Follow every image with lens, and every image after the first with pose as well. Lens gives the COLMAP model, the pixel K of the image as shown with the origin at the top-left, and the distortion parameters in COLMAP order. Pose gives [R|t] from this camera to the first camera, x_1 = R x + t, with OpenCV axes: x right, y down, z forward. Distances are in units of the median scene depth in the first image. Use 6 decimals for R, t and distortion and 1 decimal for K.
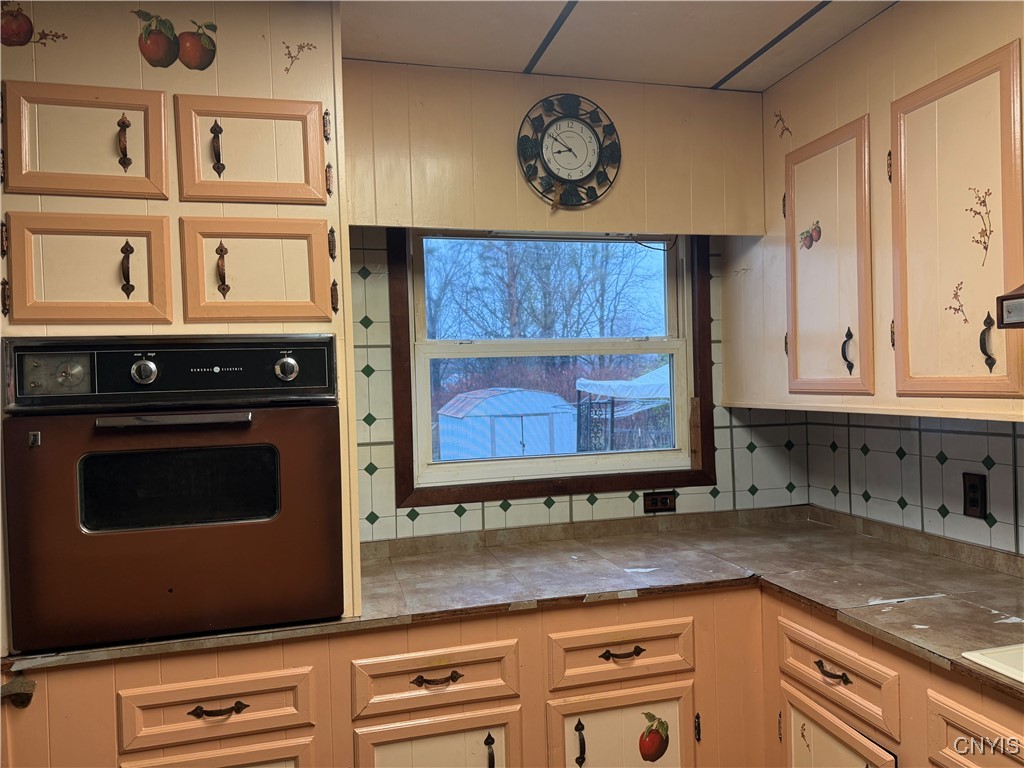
lens RADIAL K [[722.2, 0, 512.2], [0, 722.2, 388.5], [0, 0, 1]] dist [0.023174, -0.019490]
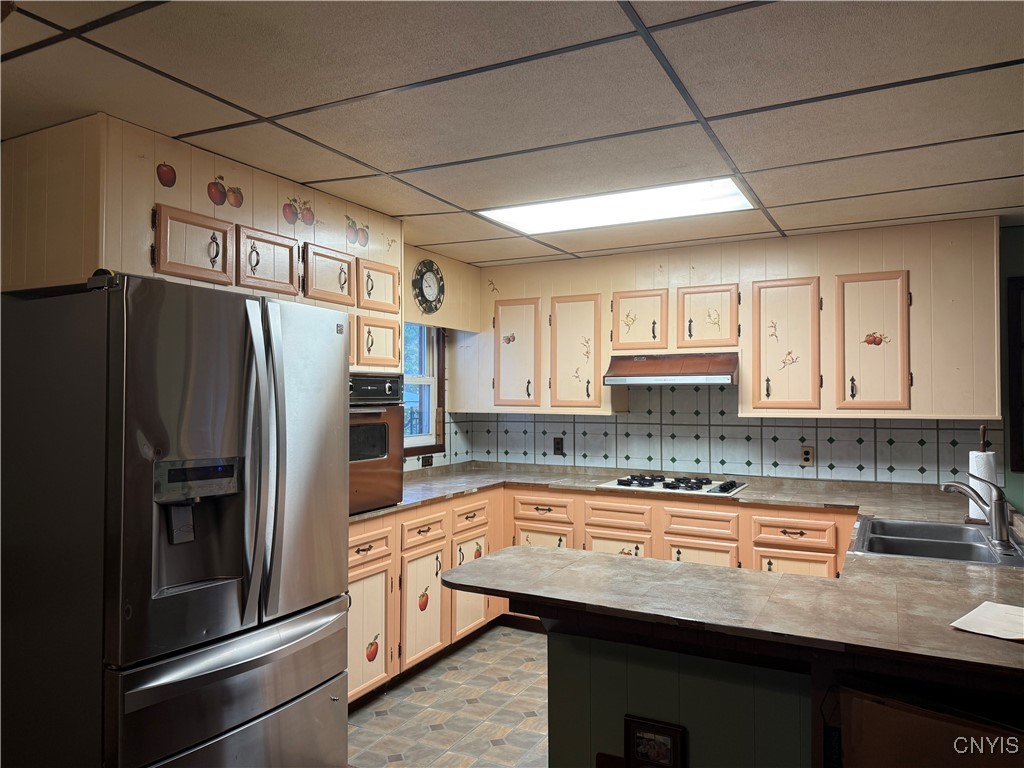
lens RADIAL K [[722.2, 0, 511.6], [0, 722.2, 381.2], [0, 0, 1]] dist [0.023174, -0.019490]
pose [[0.669976, 0.044423, 0.741052, -1.397407], [-0.014700, 0.998806, -0.046585, 0.038661], [-0.742237, 0.020317, 0.669830, -0.605884]]
